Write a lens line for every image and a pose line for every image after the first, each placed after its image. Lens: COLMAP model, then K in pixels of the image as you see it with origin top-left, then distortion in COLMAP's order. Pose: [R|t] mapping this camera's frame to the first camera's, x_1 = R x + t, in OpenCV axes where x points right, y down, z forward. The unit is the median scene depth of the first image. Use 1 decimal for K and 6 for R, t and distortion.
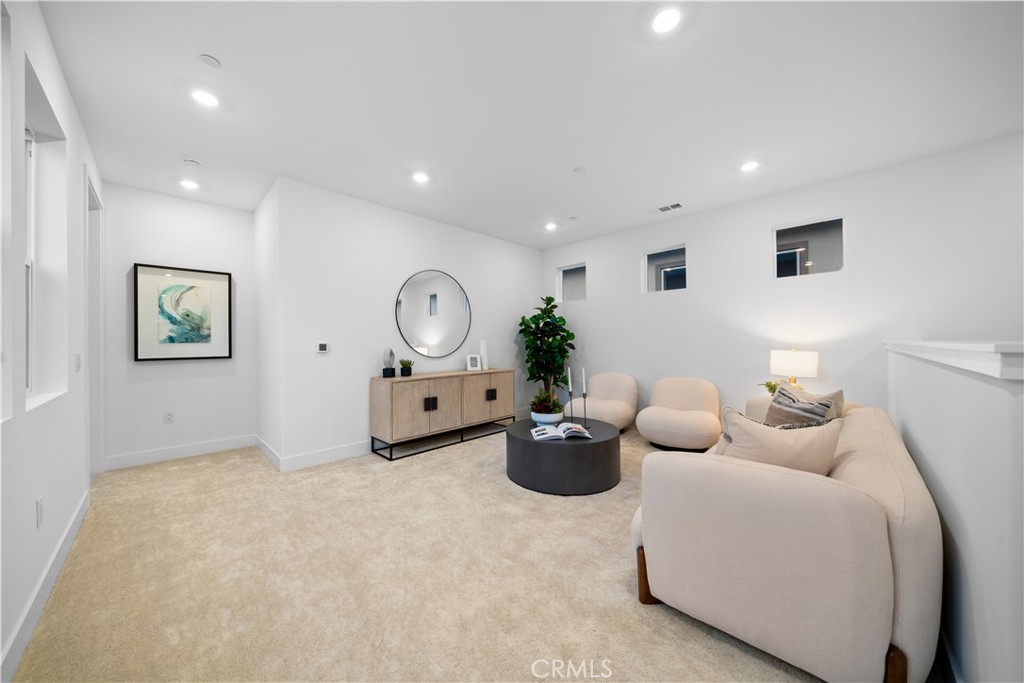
lens RADIAL K [[350.8, 0, 508.9], [0, 350.8, 345.1], [0, 0, 1]] dist [-0.008387, 0.000315]
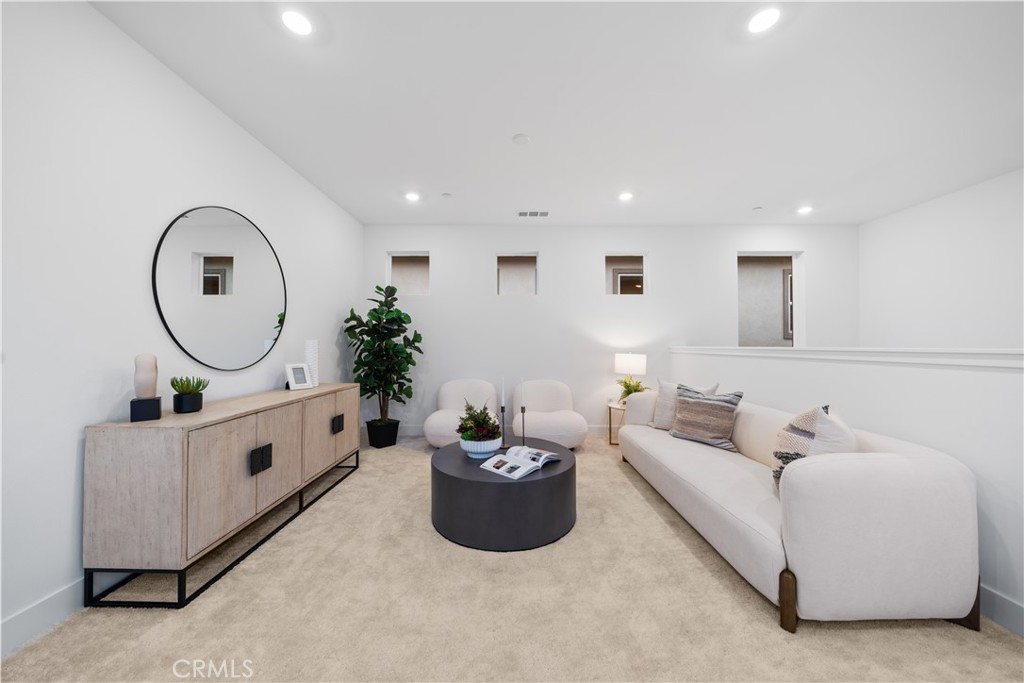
lens RADIAL K [[350.8, 0, 510.6], [0, 350.8, 338.4], [0, 0, 1]] dist [-0.008387, 0.000315]
pose [[0.709934, 0.022325, 0.703914, -0.330886], [-0.004343, 0.999617, -0.027323, -0.002366], [-0.704255, 0.016340, 0.709759, 0.354640]]
